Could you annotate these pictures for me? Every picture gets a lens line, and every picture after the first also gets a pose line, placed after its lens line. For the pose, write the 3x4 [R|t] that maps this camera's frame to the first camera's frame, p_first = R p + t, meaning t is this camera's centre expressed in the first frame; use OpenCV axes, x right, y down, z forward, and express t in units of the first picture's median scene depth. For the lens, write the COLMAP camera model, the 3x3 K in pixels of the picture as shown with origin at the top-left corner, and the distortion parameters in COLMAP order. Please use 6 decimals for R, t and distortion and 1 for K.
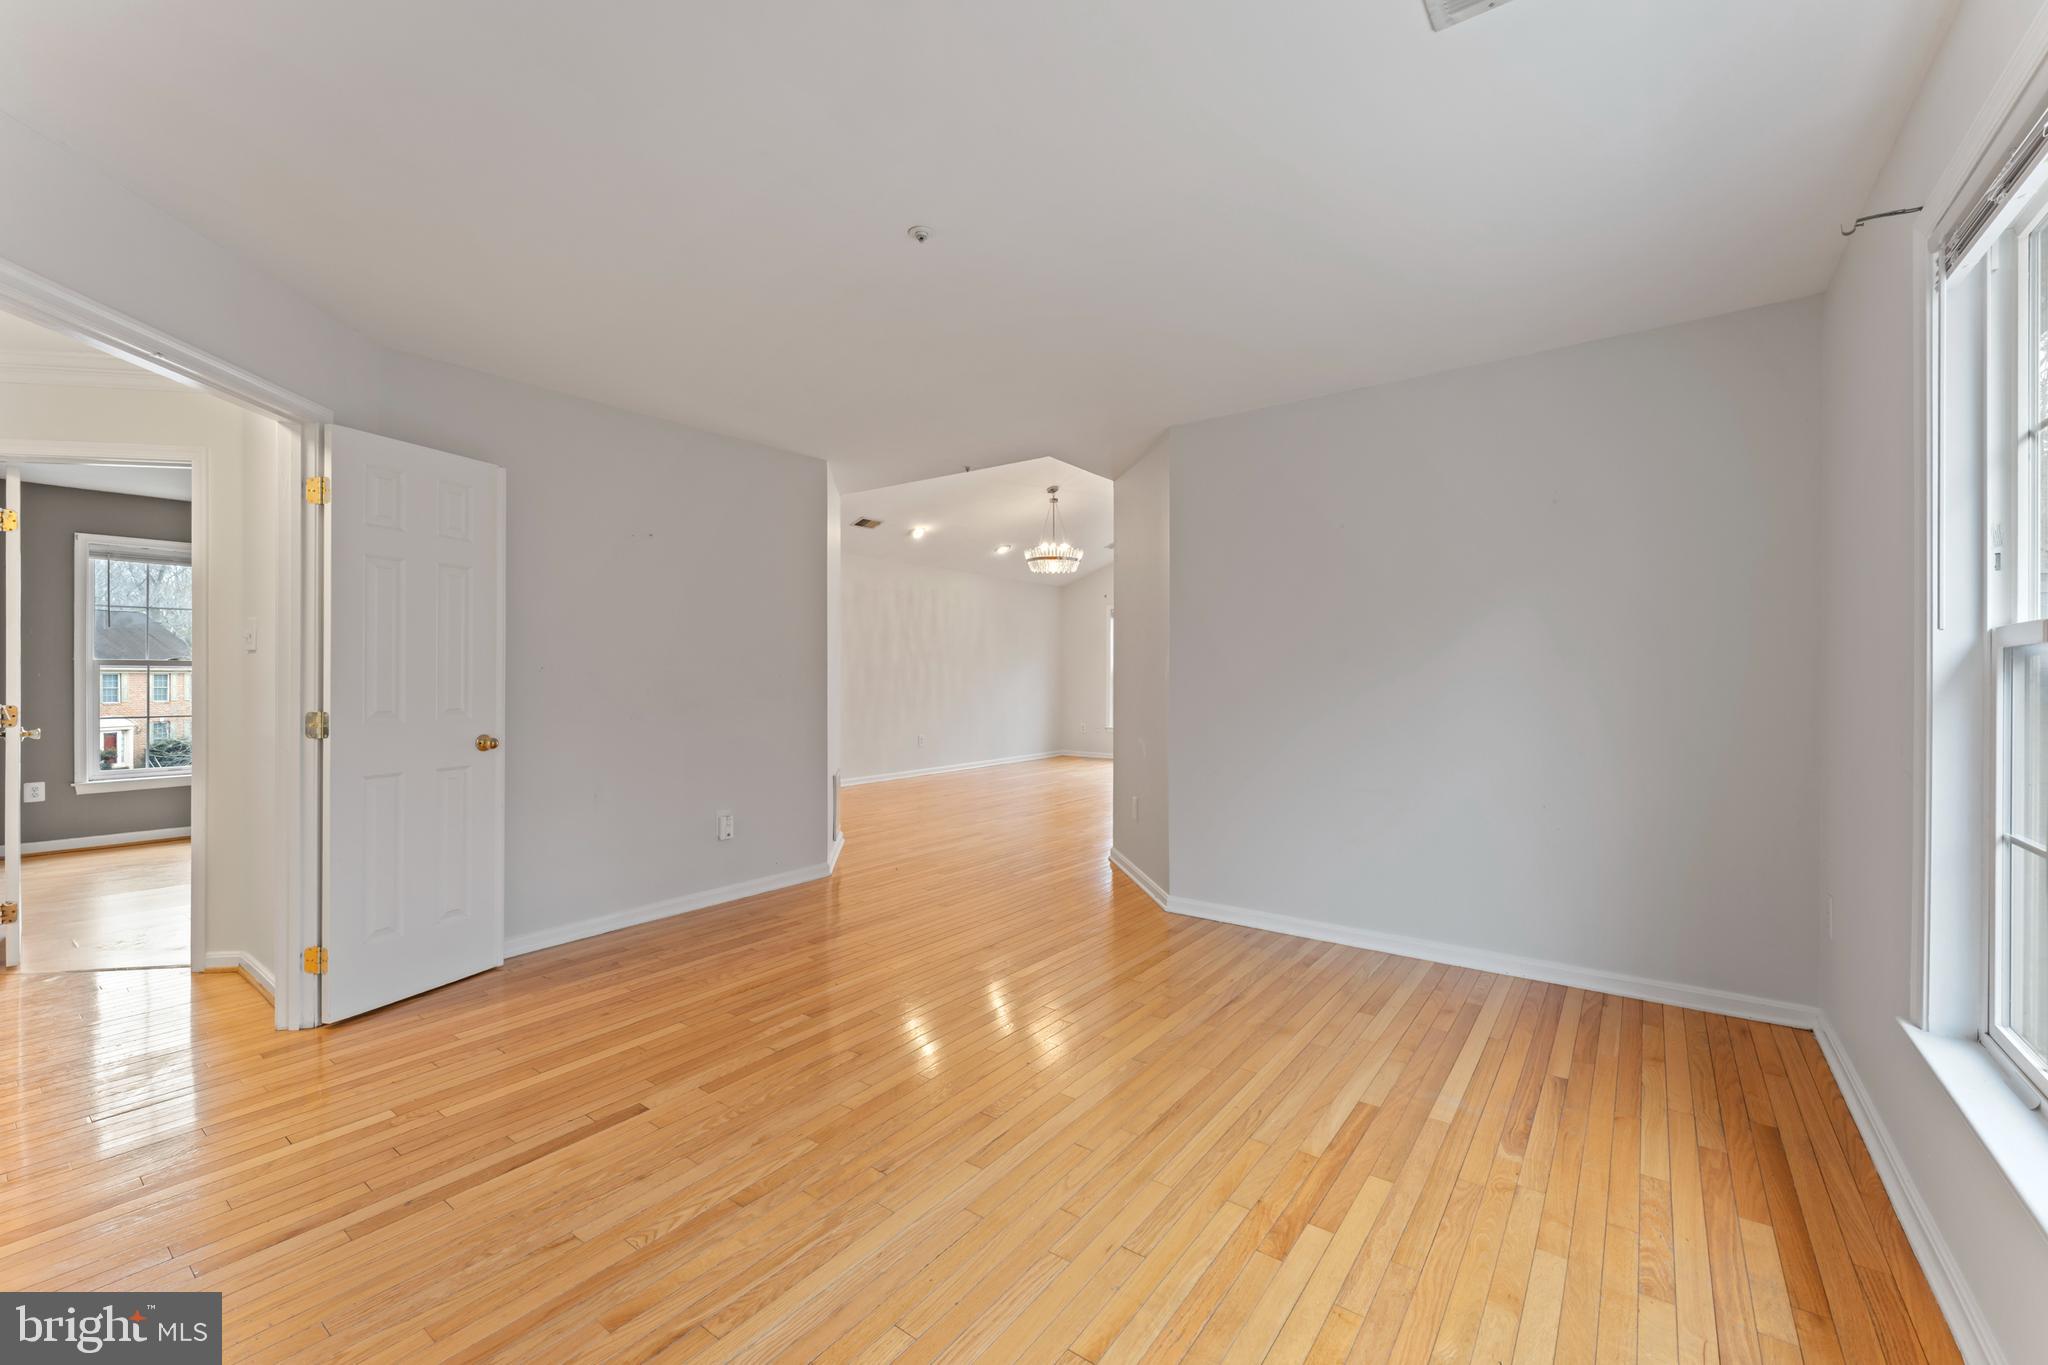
lens RADIAL K [[826.1, 0, 1026.2], [0, 826.1, 670.4], [0, 0, 1]] dist [0.000662, 0.000195]
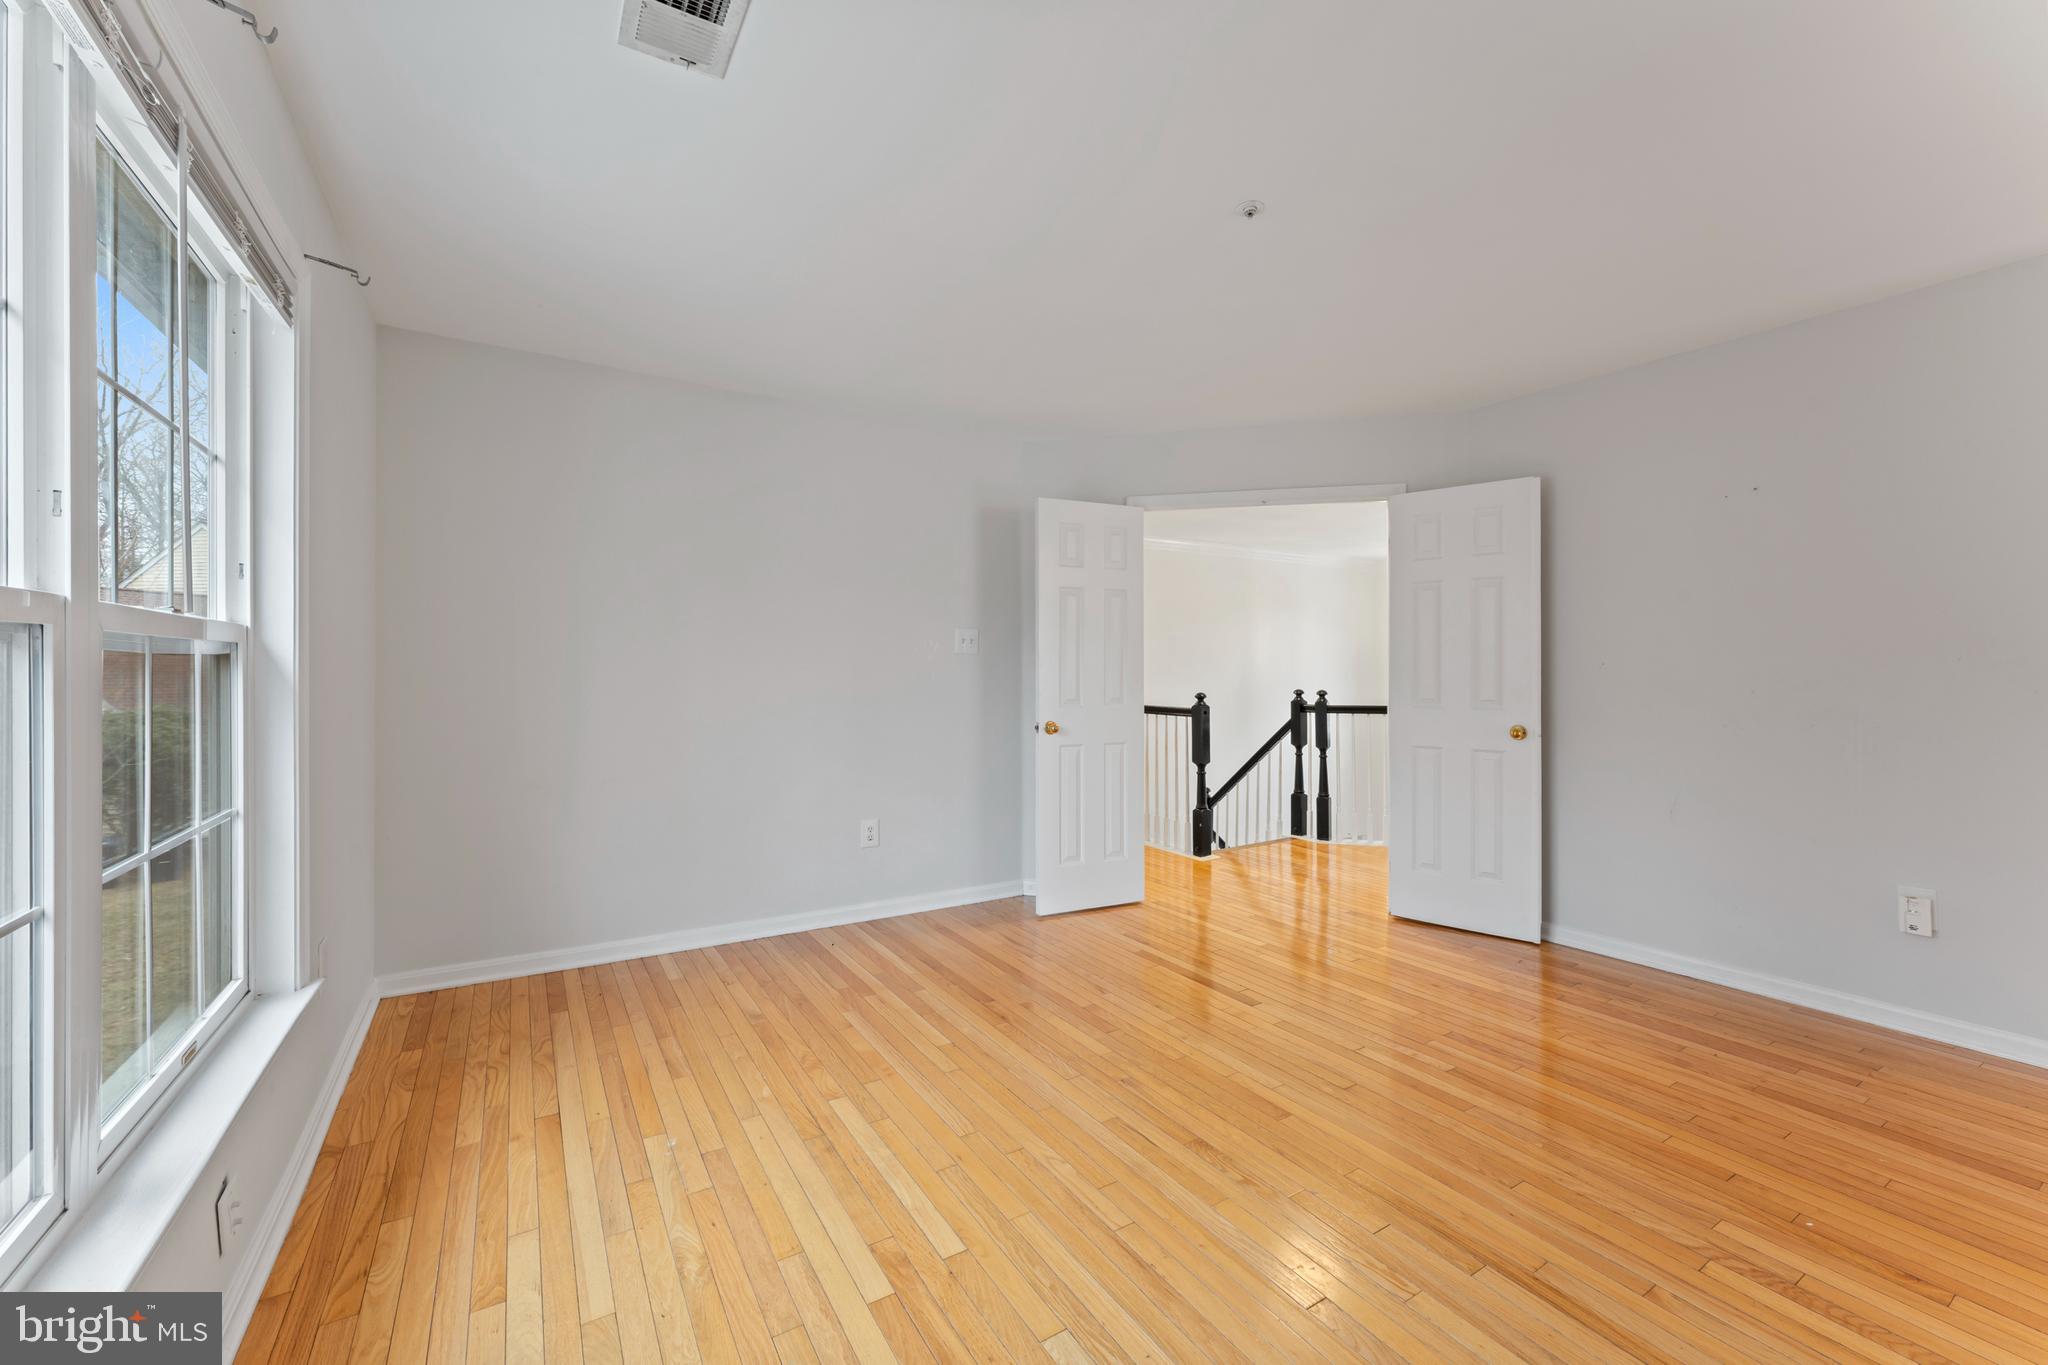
lens RADIAL K [[826.1, 0, 1026.2], [0, 826.1, 670.4], [0, 0, 1]] dist [0.000662, 0.000195]
pose [[-0.364974, -0.001298, -0.931017, 0.690021], [0.003290, 0.999991, -0.002684, 0.007572], [0.931012, -0.004043, -0.364966, 0.904742]]
